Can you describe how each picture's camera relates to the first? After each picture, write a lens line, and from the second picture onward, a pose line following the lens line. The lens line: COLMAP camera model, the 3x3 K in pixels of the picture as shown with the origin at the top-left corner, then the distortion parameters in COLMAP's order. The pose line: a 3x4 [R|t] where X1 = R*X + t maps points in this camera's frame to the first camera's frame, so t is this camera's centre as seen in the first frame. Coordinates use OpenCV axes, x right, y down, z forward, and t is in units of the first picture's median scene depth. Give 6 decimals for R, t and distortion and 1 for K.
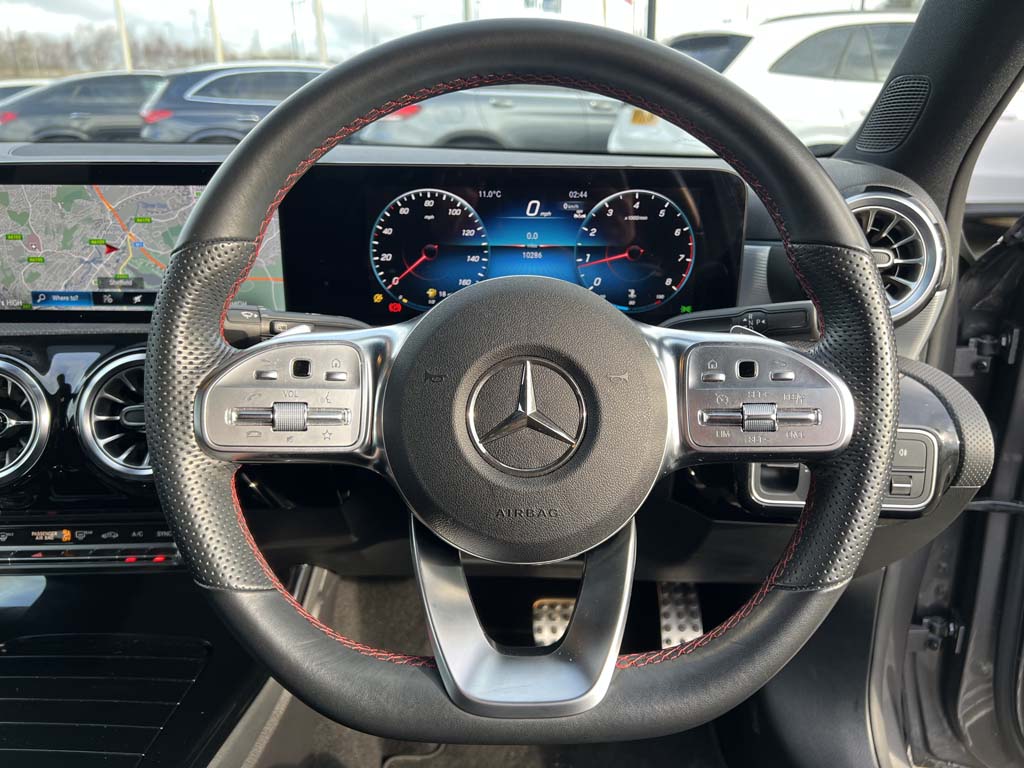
lens RADIAL K [[761.3, 0, 517.2], [0, 761.3, 387.3], [0, 0, 1]] dist [0.109715, -0.284241]
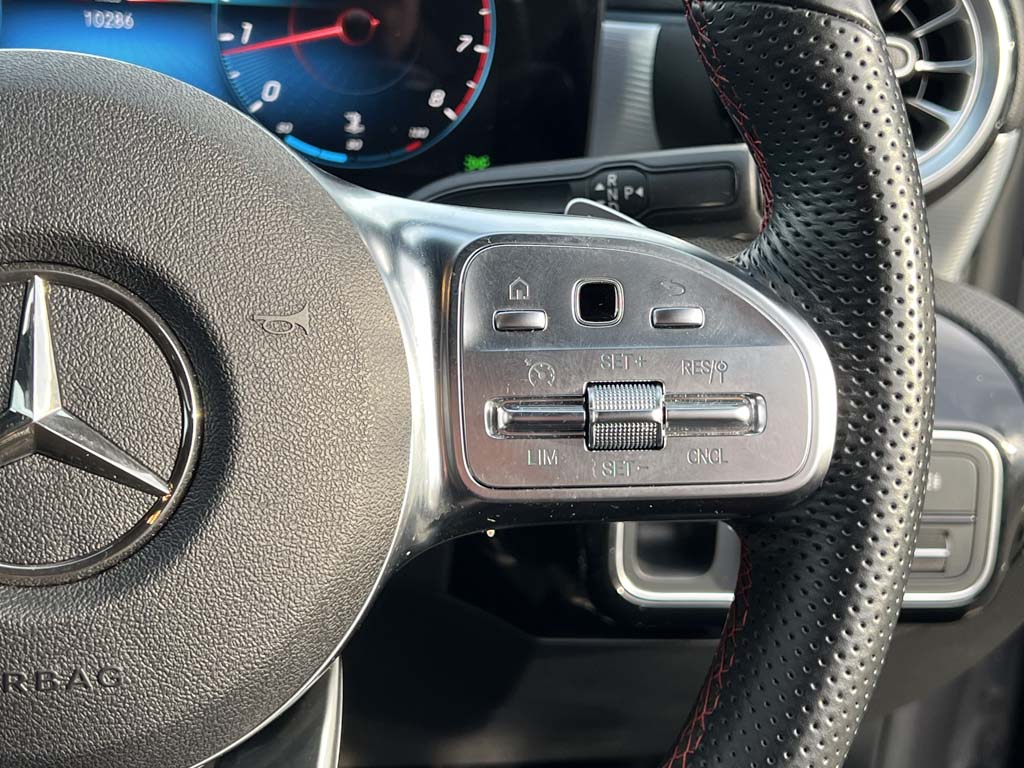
lens RADIAL K [[1532.1, 0, 512.0], [0, 1532.1, 384.0], [0, 0, 1]] dist [0.223461, -0.859459]
pose [[0.976708, -0.009588, 0.214360, 0.051500], [0.002743, 0.999477, 0.032209, -0.003900], [-0.214557, -0.030871, 0.976223, 0.133733]]
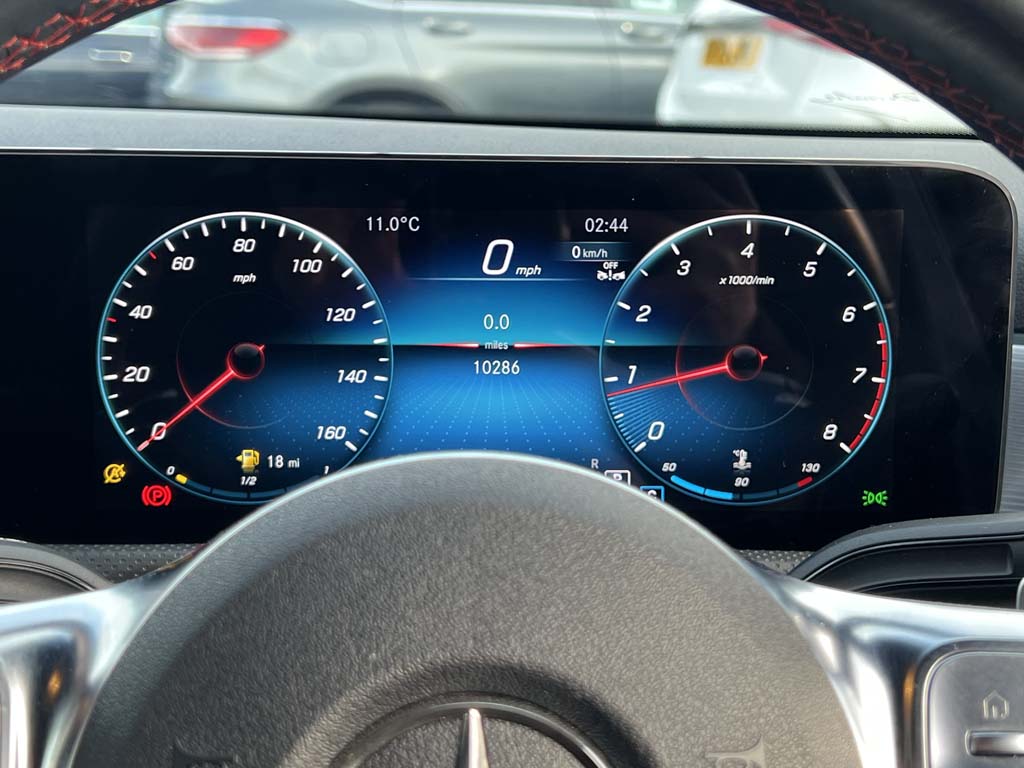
lens RADIAL K [[1532.1, 0, 512.0], [0, 1532.1, 384.0], [0, 0, 1]] dist [0.223461, -0.859459]
pose [[0.999792, -0.001835, 0.020317, 0.011489], [0.004412, 0.991820, -0.127570, -0.060640], [-0.019917, 0.127633, 0.991621, 0.187532]]
